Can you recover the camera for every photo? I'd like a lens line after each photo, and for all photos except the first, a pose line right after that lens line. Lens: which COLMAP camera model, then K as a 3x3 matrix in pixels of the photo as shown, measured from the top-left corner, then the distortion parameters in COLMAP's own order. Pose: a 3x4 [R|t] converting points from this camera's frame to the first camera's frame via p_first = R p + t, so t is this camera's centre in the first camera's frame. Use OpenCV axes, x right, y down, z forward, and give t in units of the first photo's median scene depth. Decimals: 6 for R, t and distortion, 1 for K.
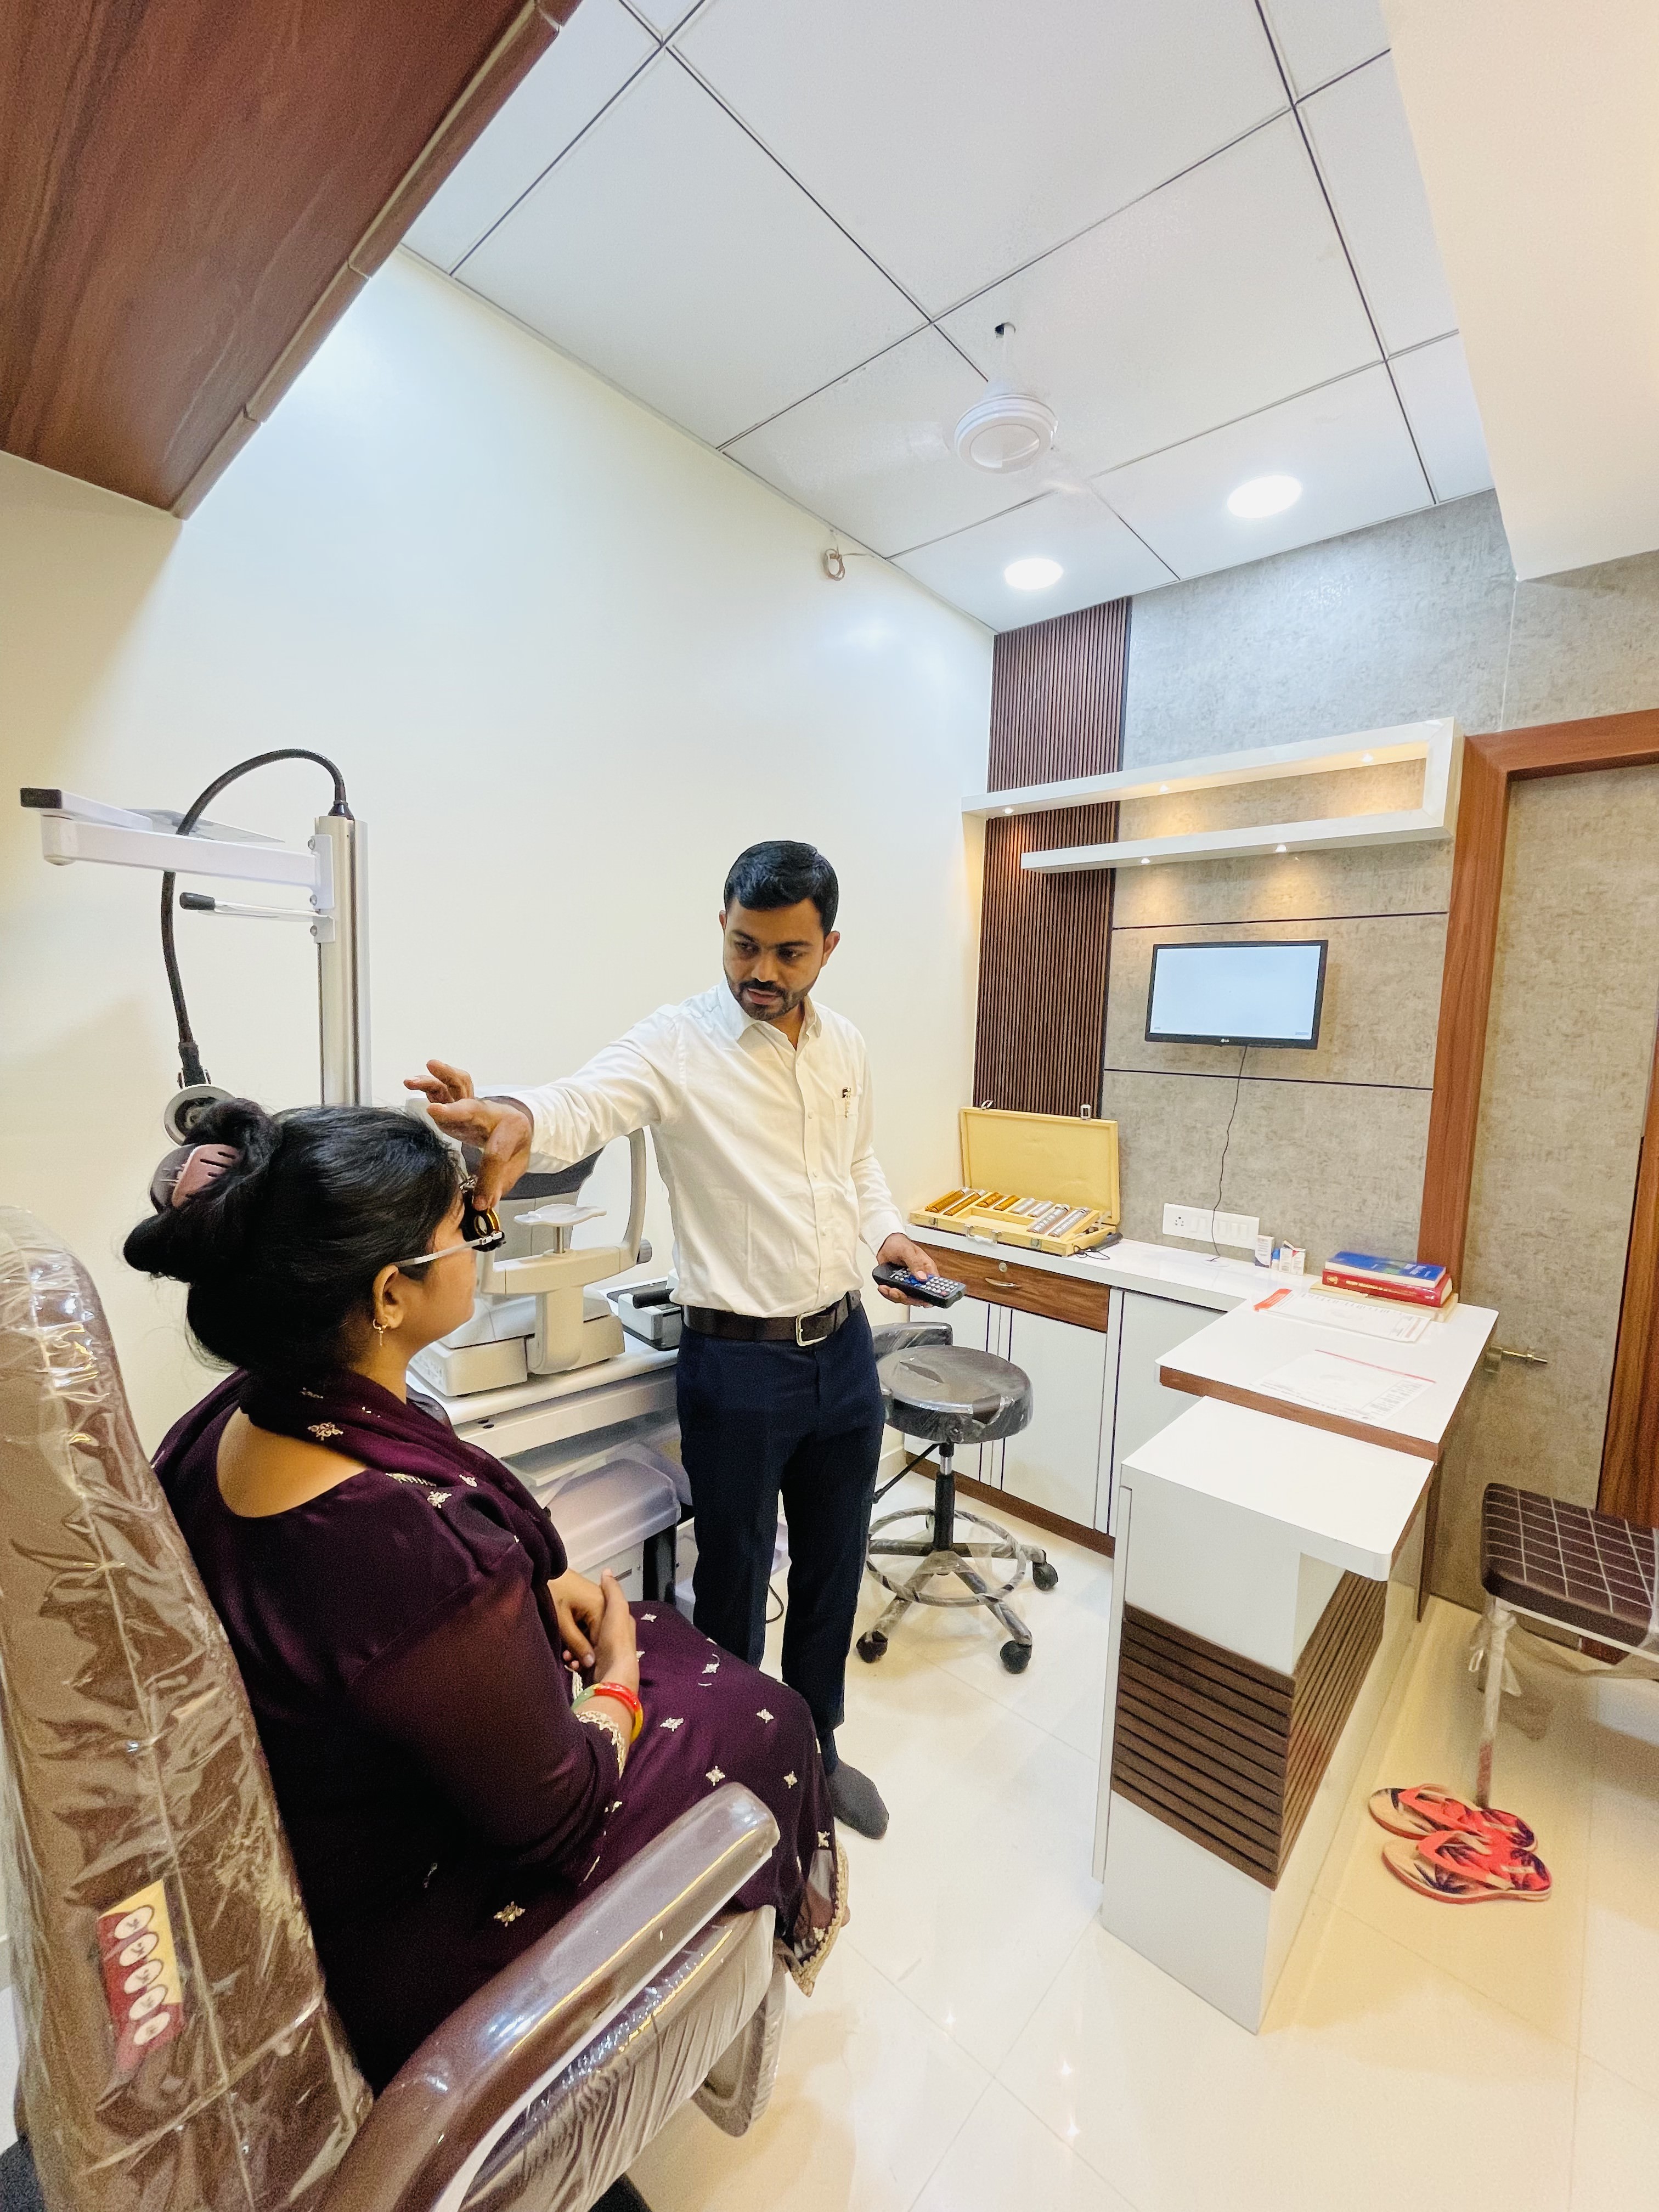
lens RADIAL K [[891.6, 0, 836.5], [0, 891.6, 1110.1], [0, 0, 1]] dist [-0.000062, -0.004177]
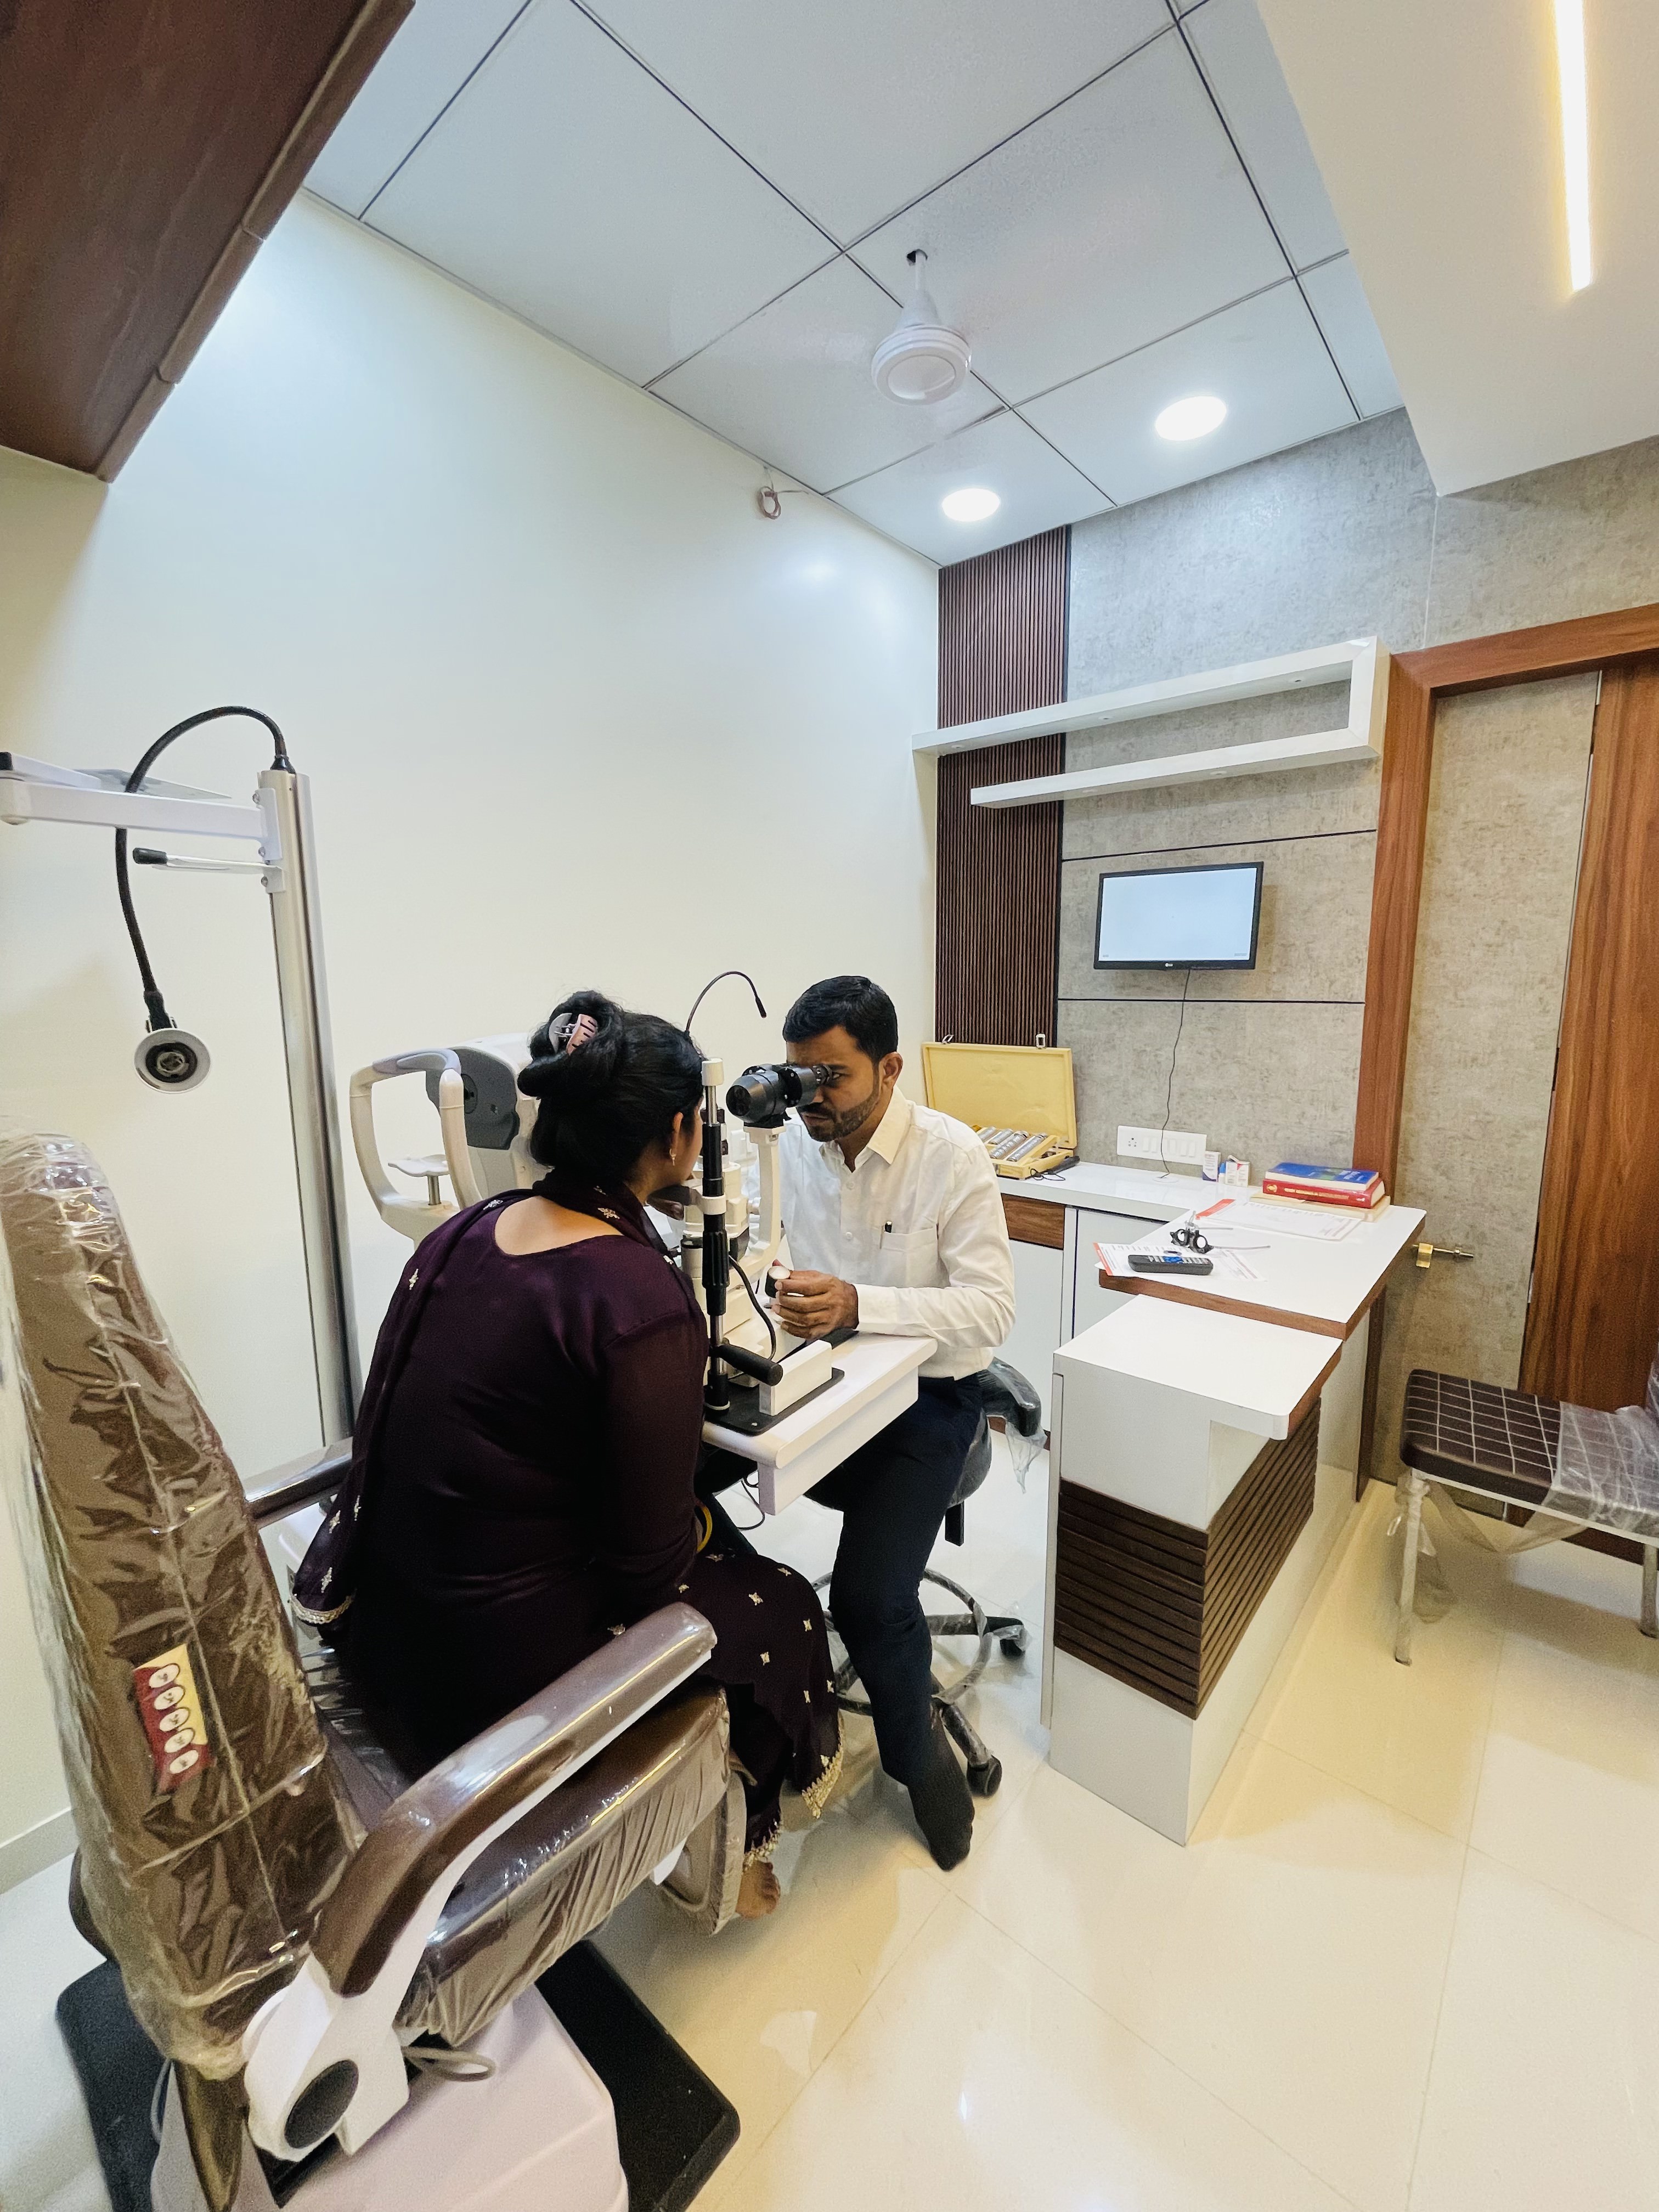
lens RADIAL K [[895.2, 0, 838.6], [0, 895.2, 1108.8], [0, 0, 1]] dist [-0.001649, -0.000740]
pose [[0.999048, -0.041705, 0.012774, 0.034814], [0.040997, 0.997837, 0.051378, 0.020756], [-0.014889, -0.050806, 0.998598, -0.041925]]
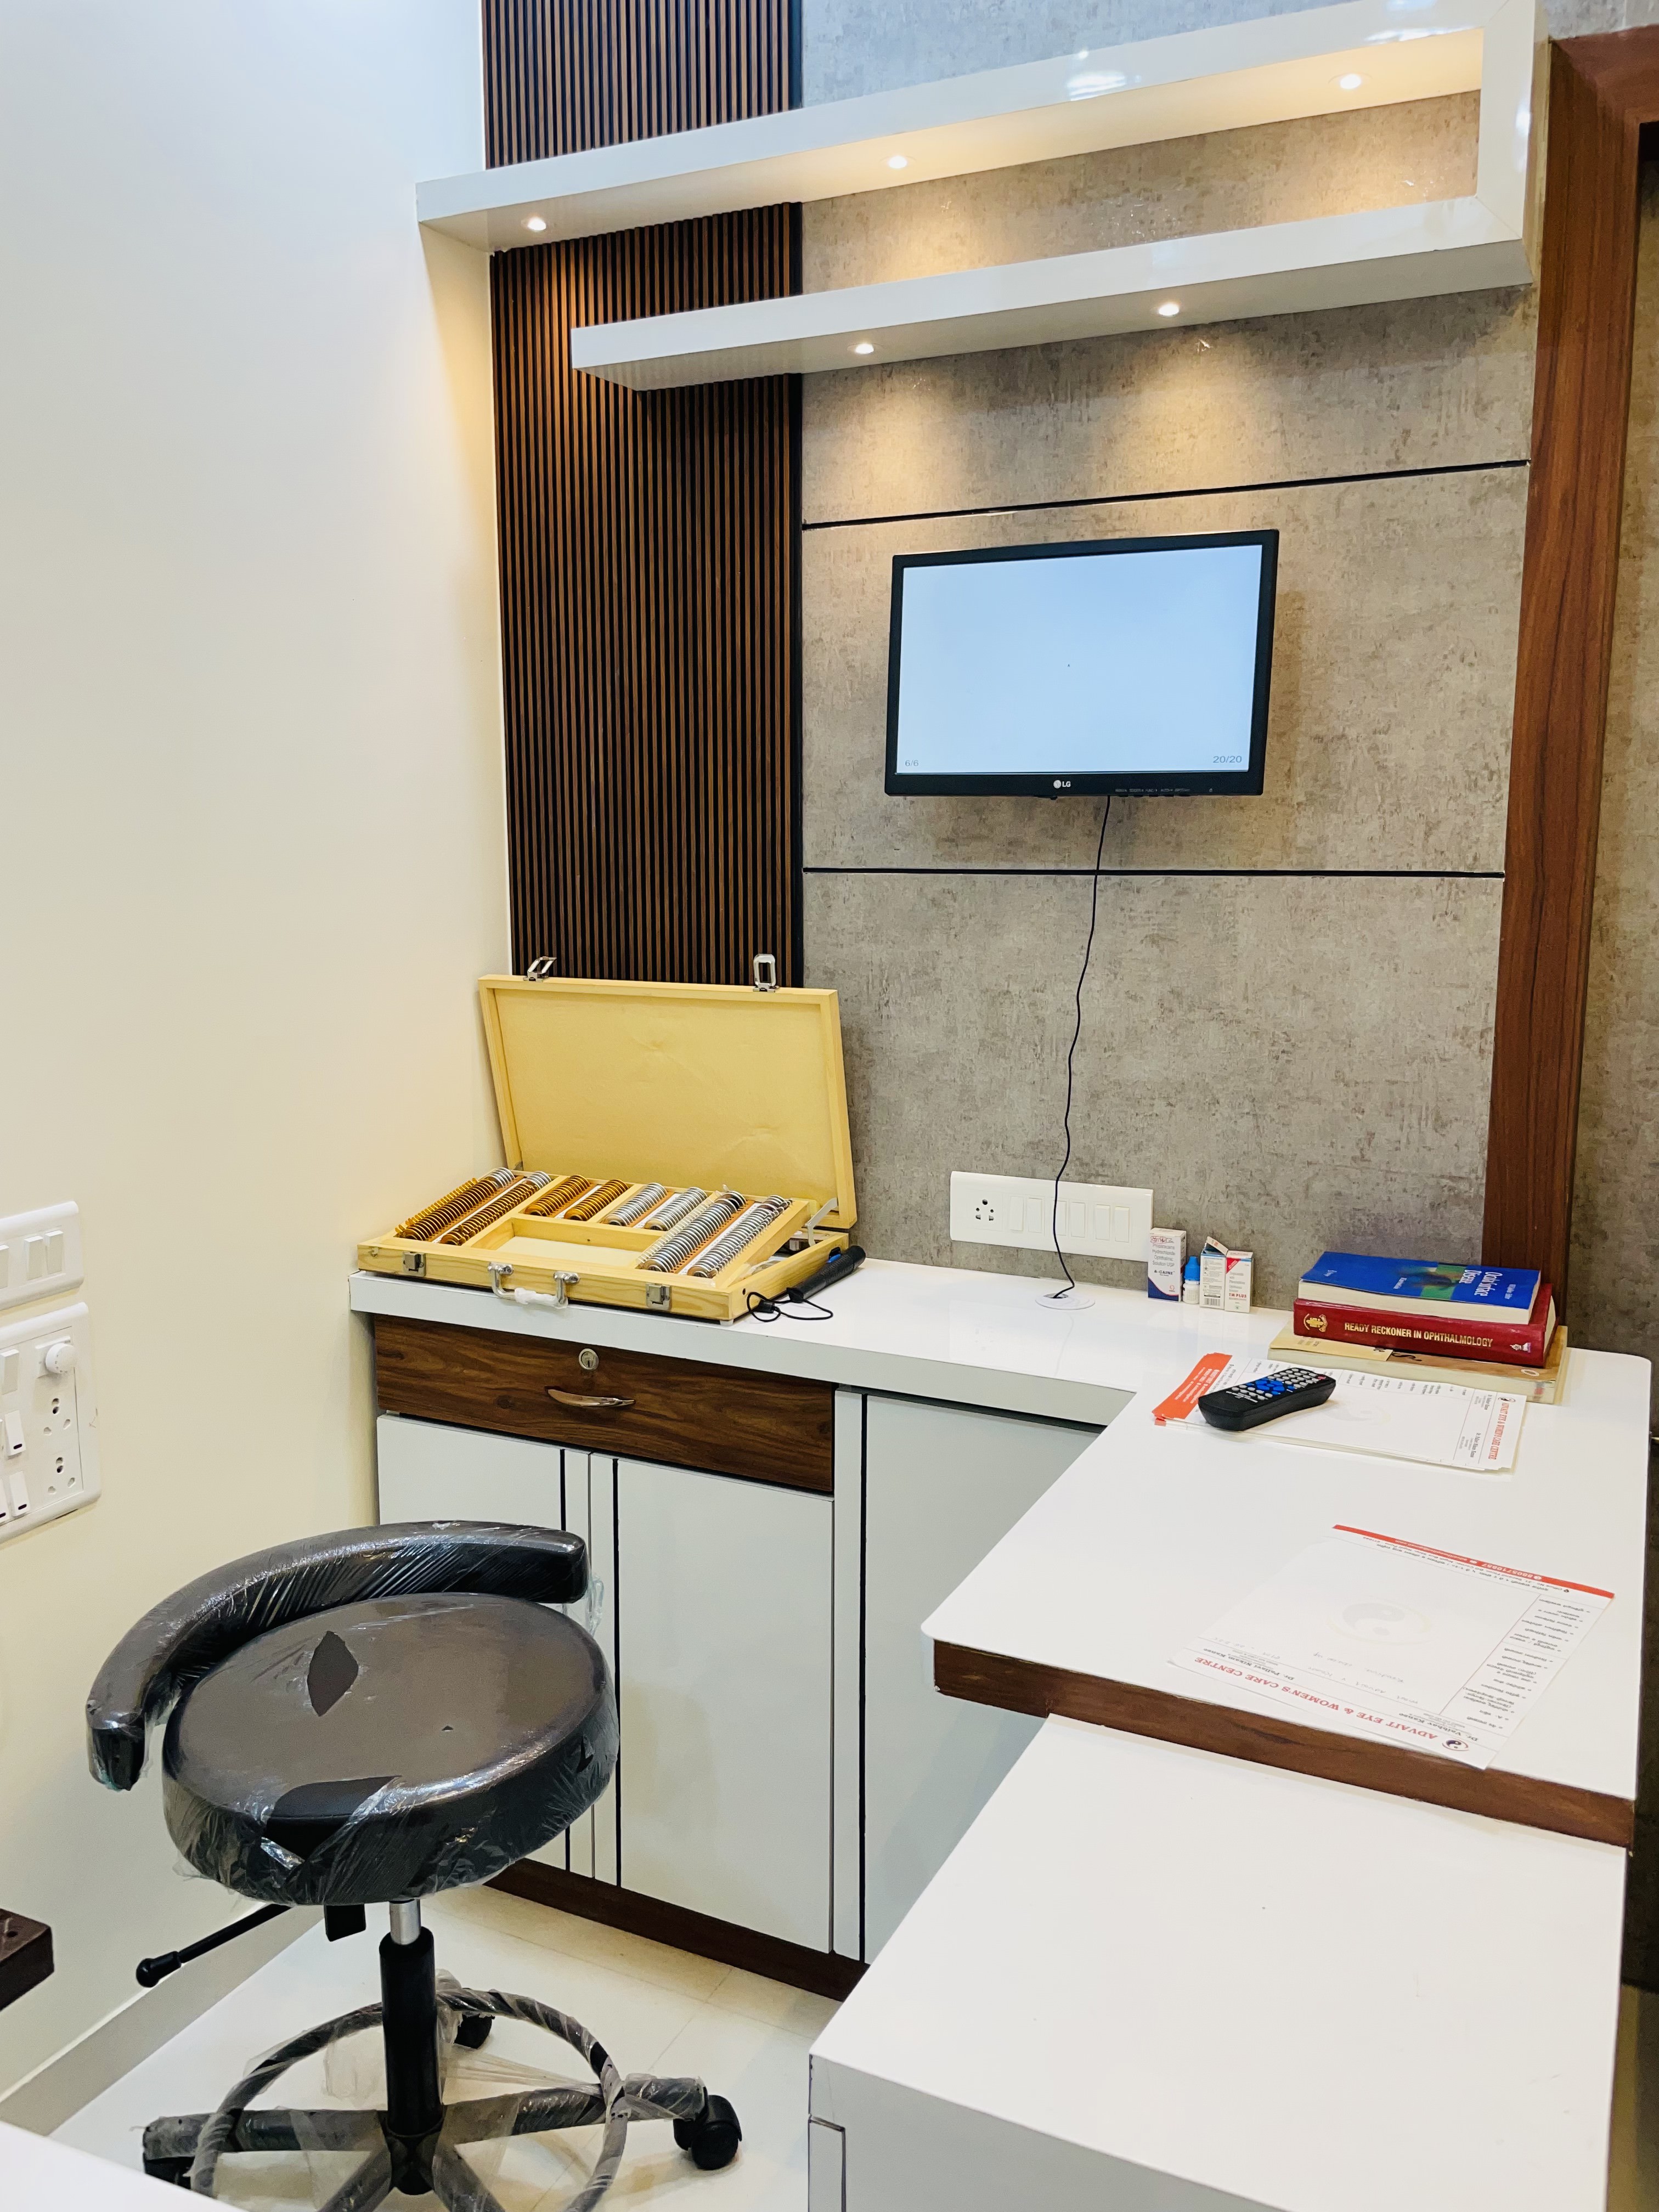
lens RADIAL K [[1695.7, 0, 829.5], [0, 1695.7, 1106.0], [0, 0, 1]] dist [0.093333, -0.137772]
pose [[0.963387, -0.073817, 0.257752, 0.115668], [0.056084, 0.995568, 0.075494, 0.007581], [-0.262183, -0.058275, 0.963257, 0.254553]]
